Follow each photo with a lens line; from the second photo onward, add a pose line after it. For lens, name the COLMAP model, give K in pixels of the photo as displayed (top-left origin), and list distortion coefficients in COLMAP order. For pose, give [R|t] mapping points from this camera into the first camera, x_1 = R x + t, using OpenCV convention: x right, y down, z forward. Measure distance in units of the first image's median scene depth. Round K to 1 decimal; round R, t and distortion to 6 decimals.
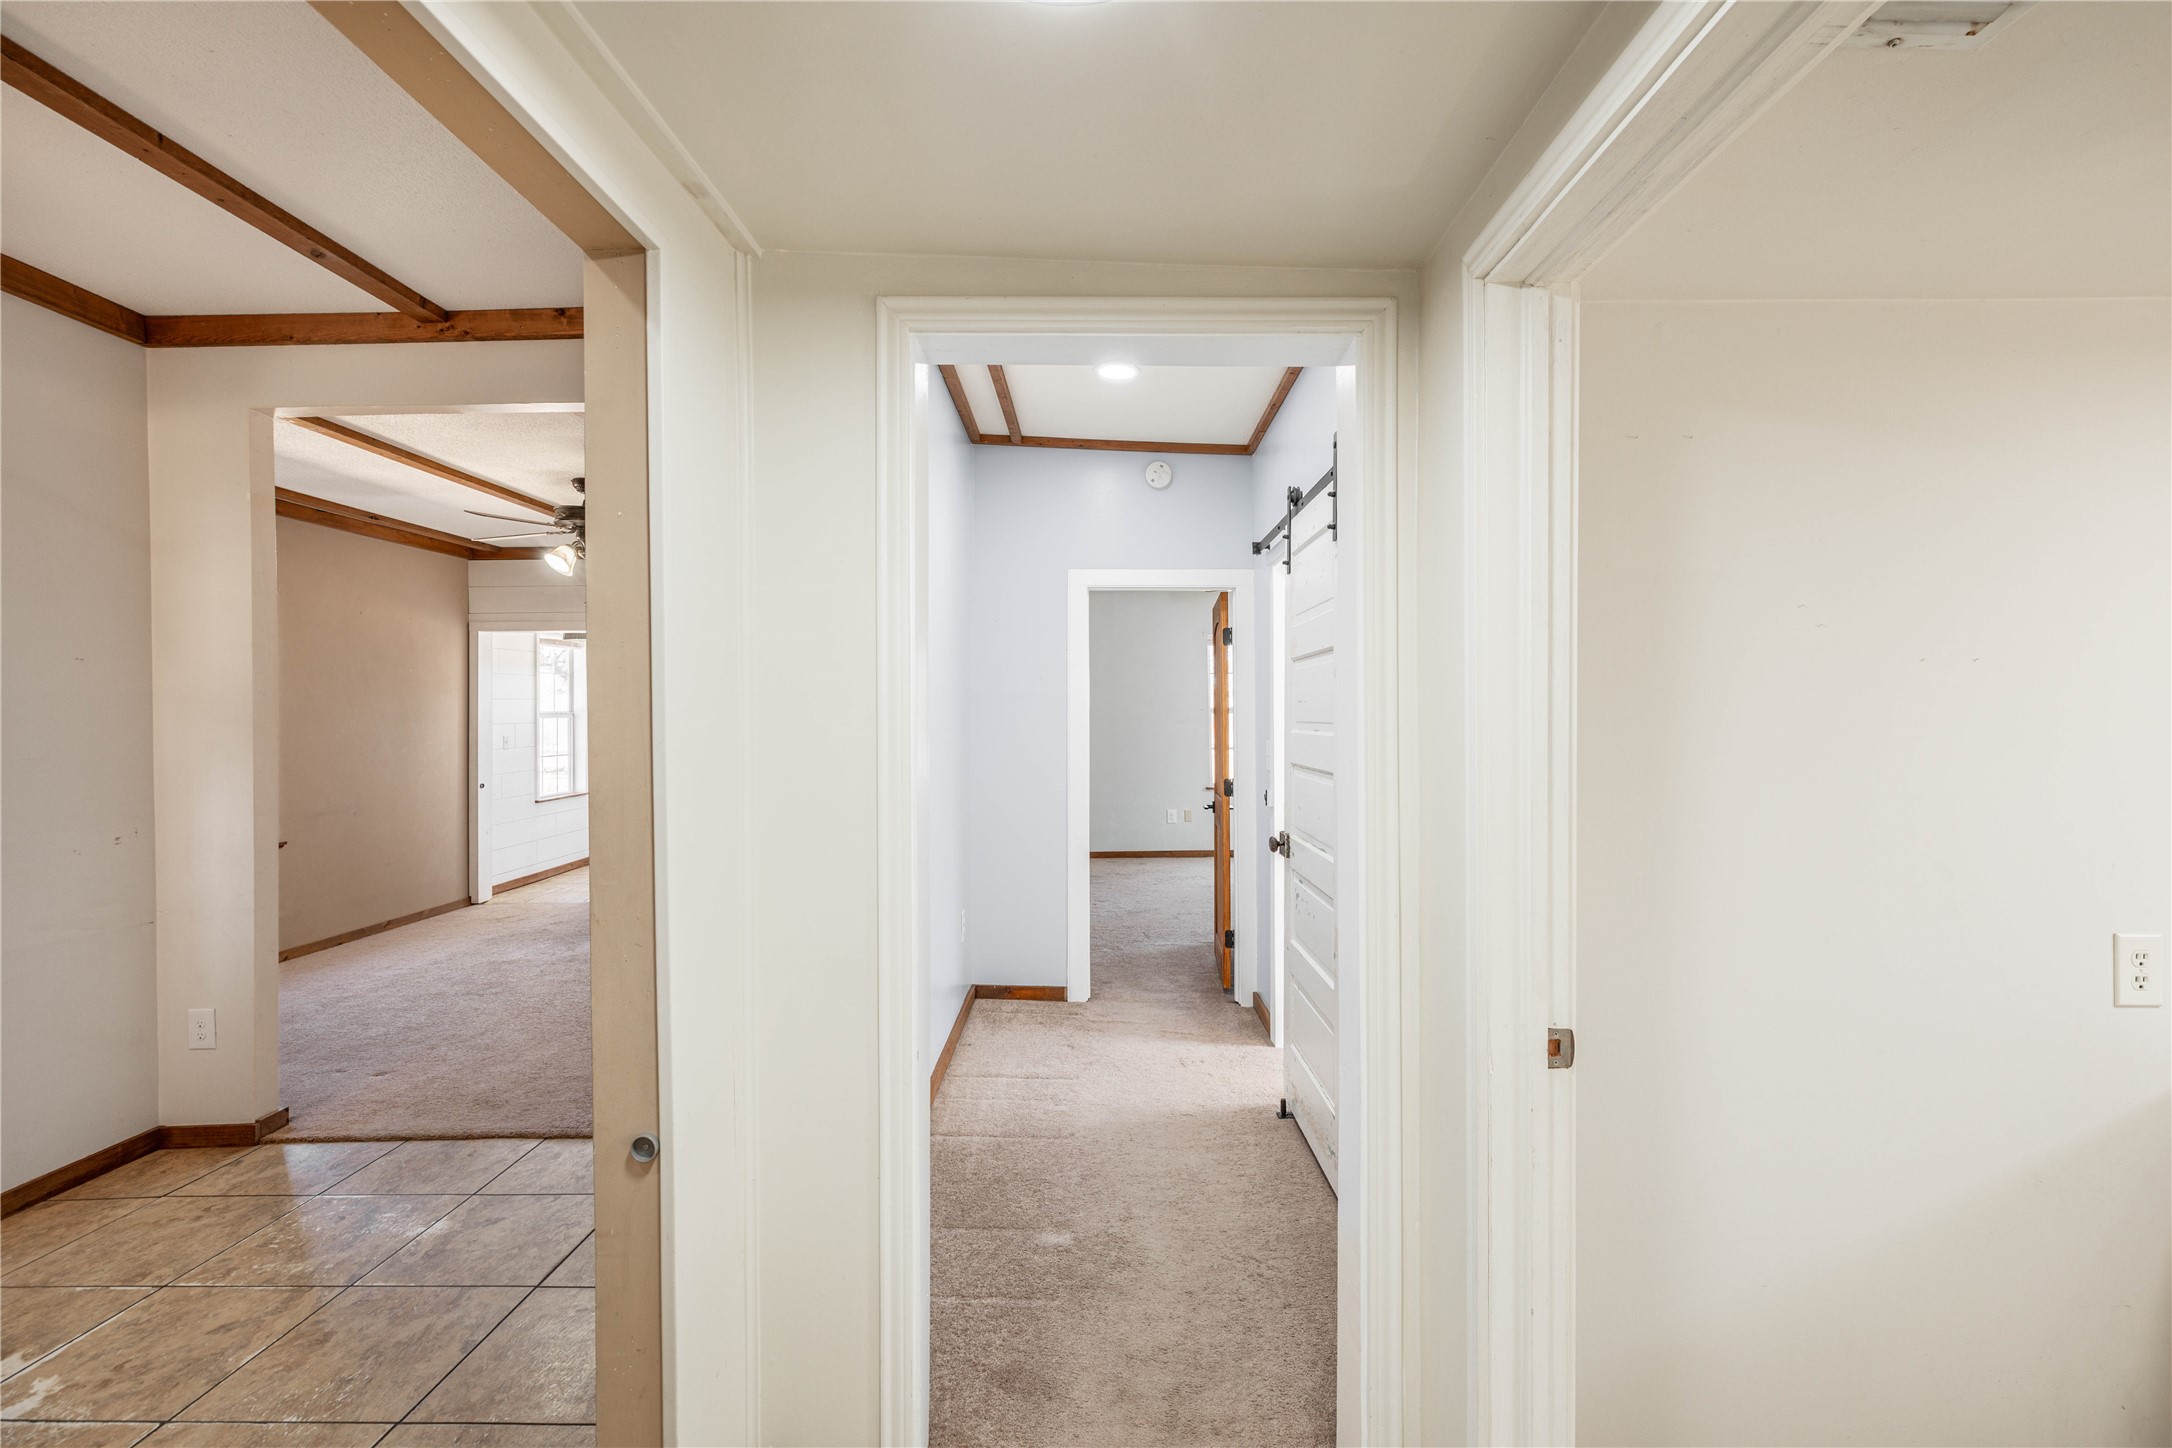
lens RADIAL K [[994.9, 0, 1111.0], [0, 994.9, 733.0], [0, 0, 1]] dist [0.002478, 0.002421]
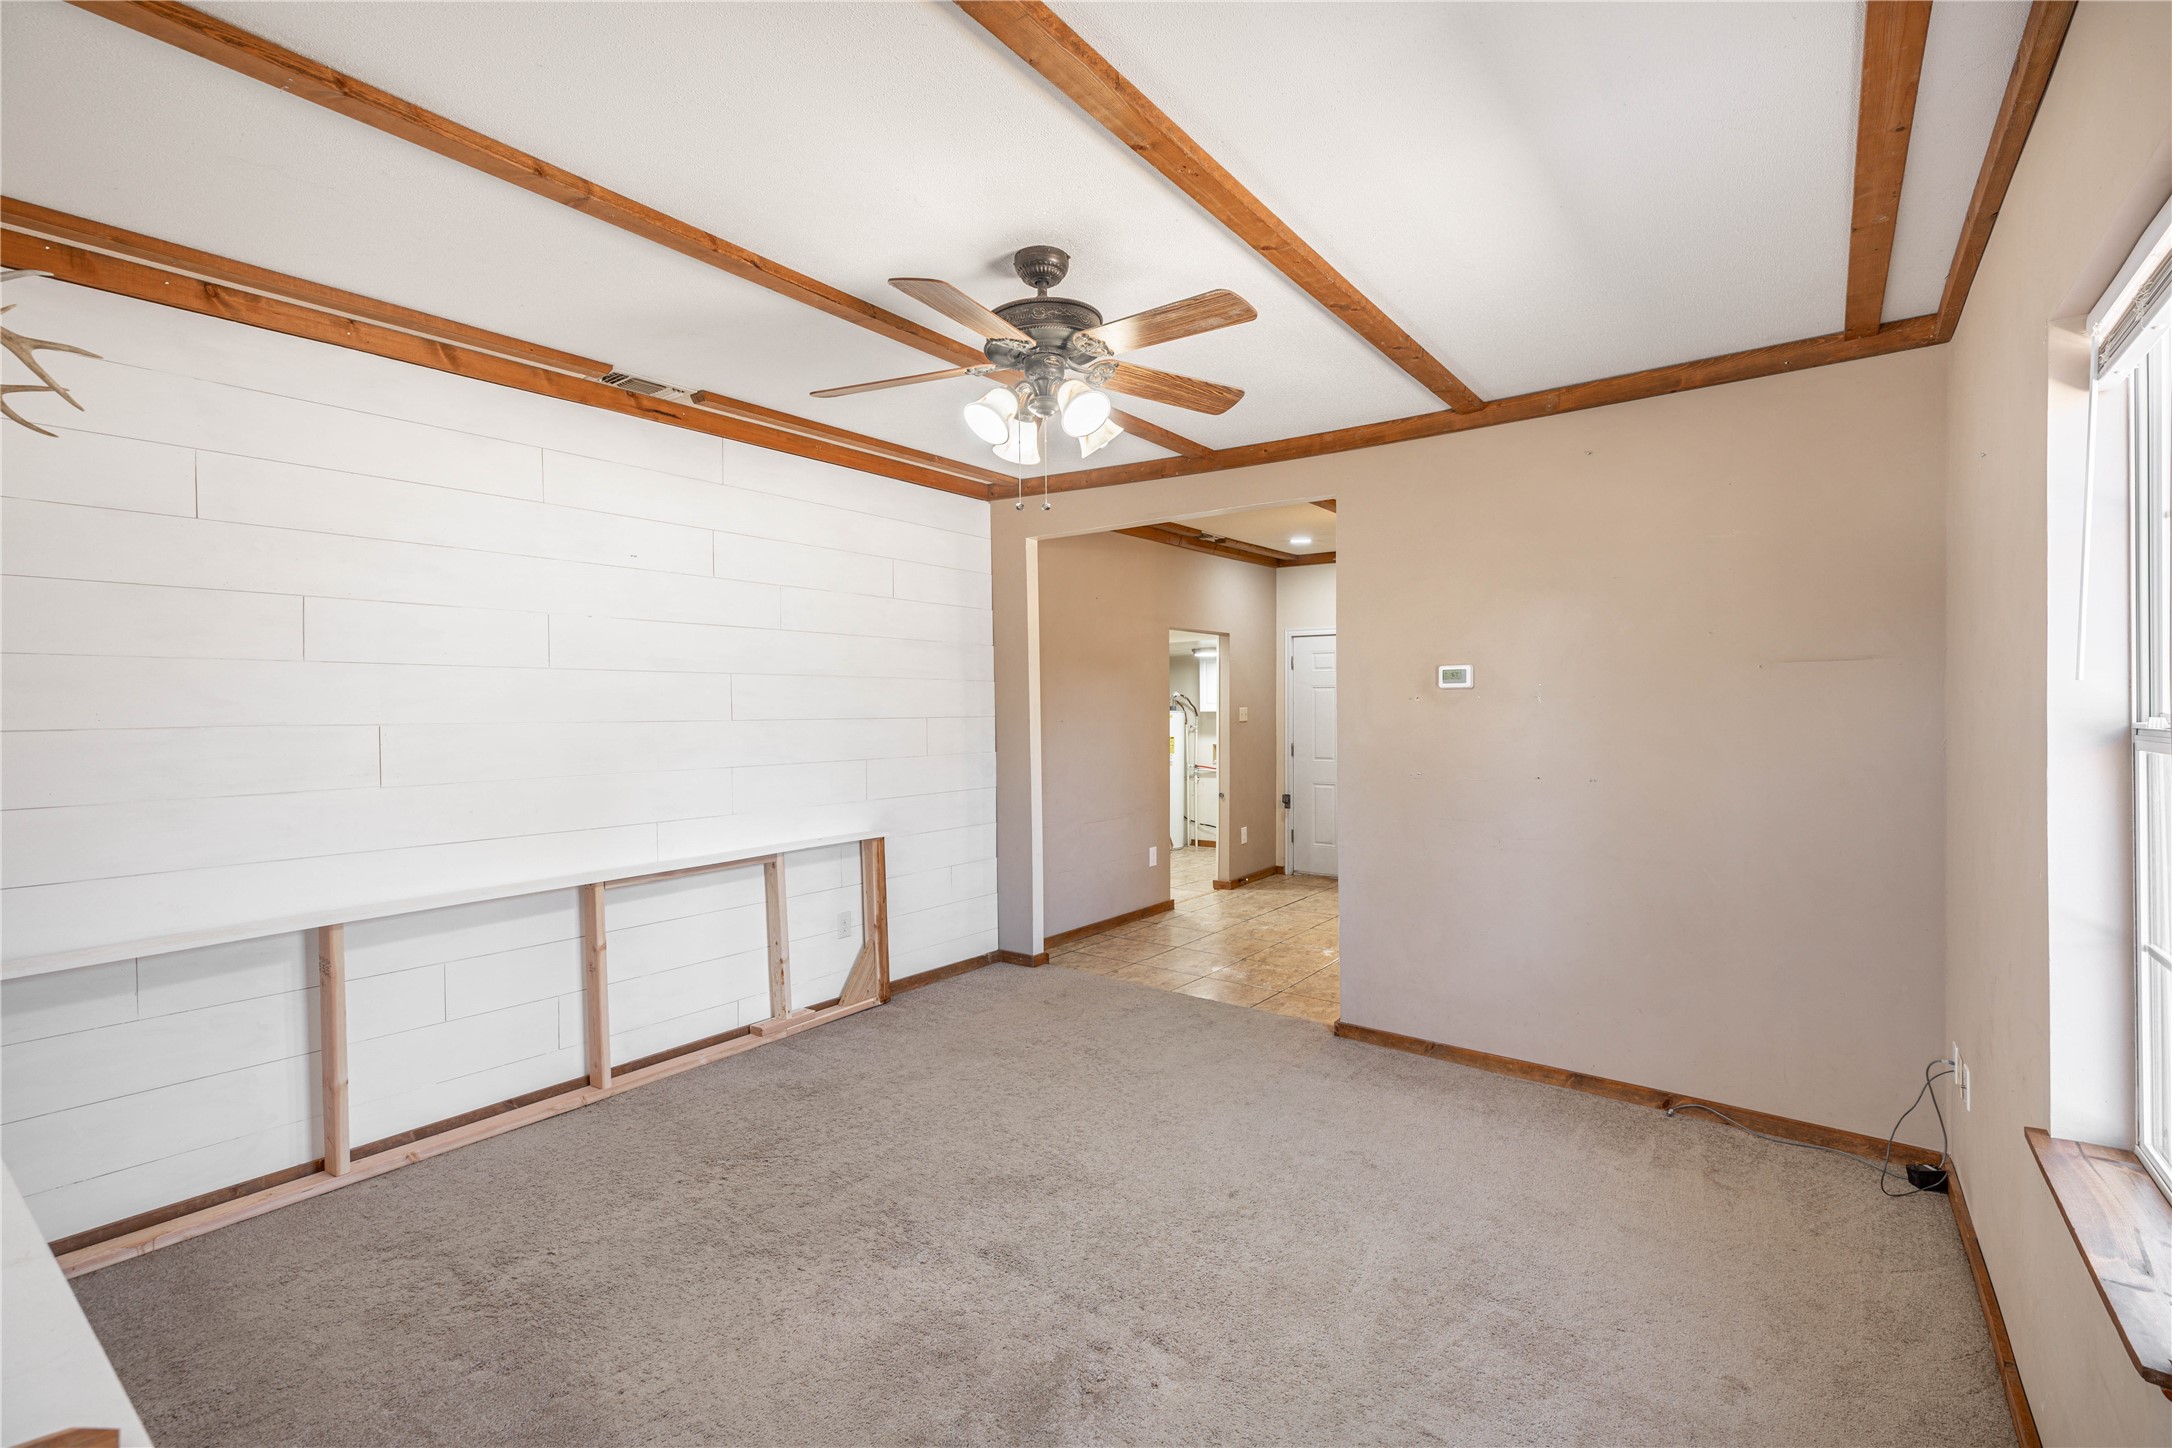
lens RADIAL K [[994.9, 0, 1072.9], [0, 994.9, 713.2], [0, 0, 1]] dist [0.002478, 0.002421]
pose [[-0.788177, 0.013160, 0.615308, -1.380738], [0.026358, 0.999576, 0.012384, -0.049345], [-0.614884, 0.025979, -0.788189, 2.248325]]
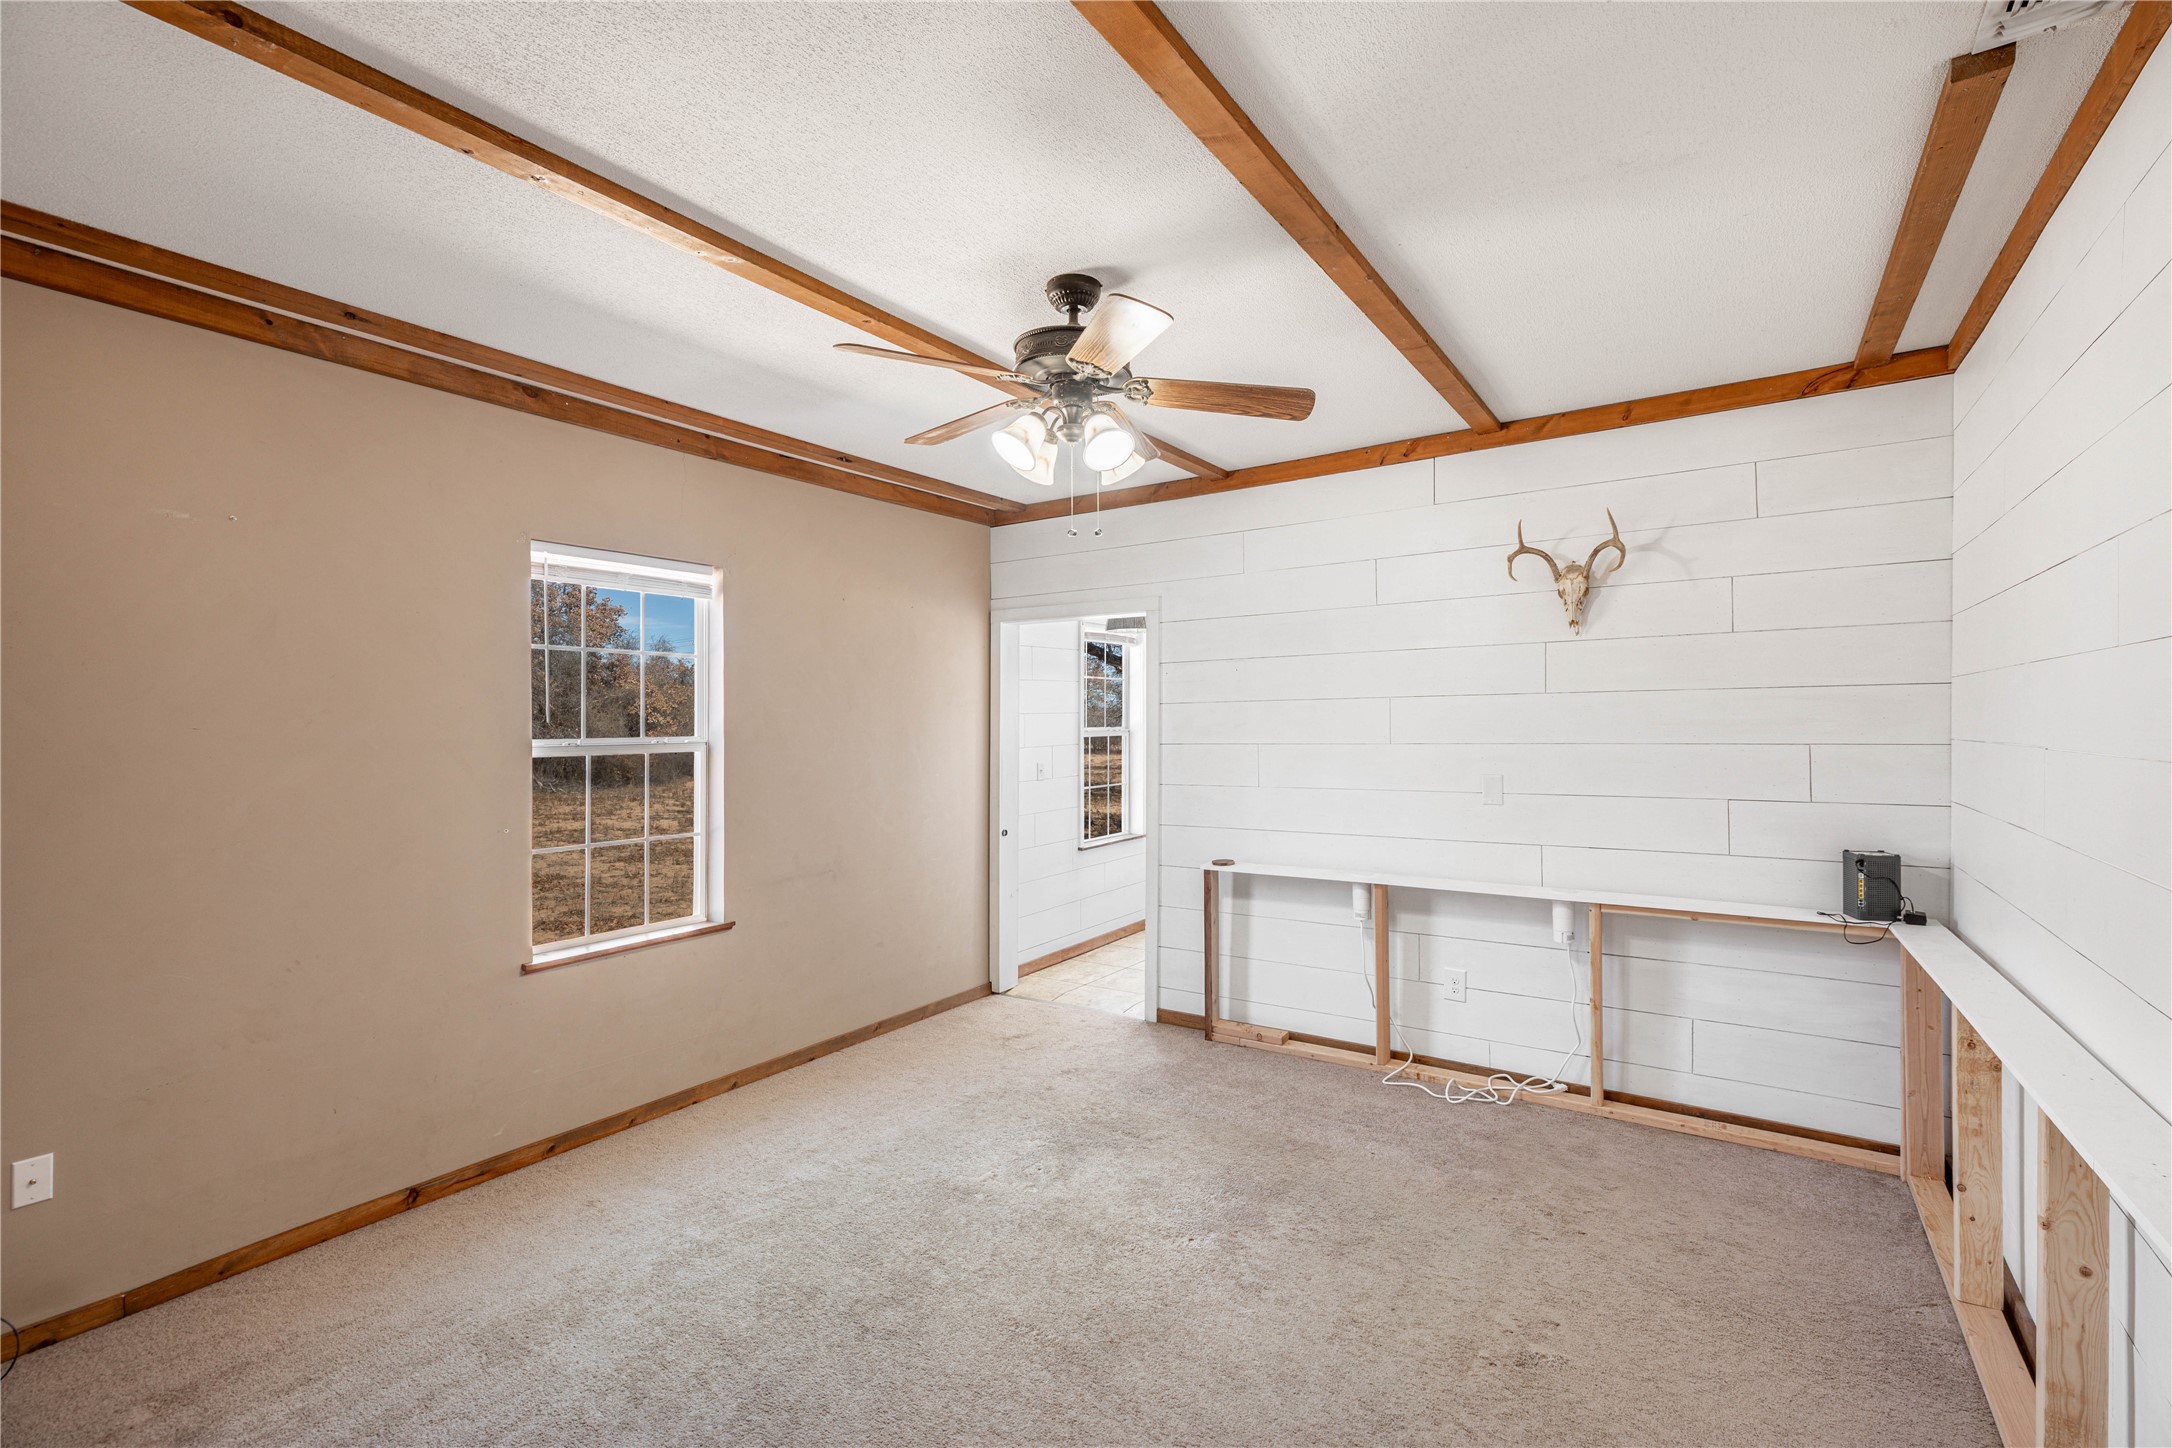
lens RADIAL K [[994.9, 0, 1072.2], [0, 994.9, 731.3], [0, 0, 1]] dist [0.002478, 0.002421]
pose [[0.824480, 0.007013, -0.565847, -0.406335], [-0.007957, 0.999968, 0.000800, -0.053200], [0.565834, 0.003843, 0.824510, 0.982148]]
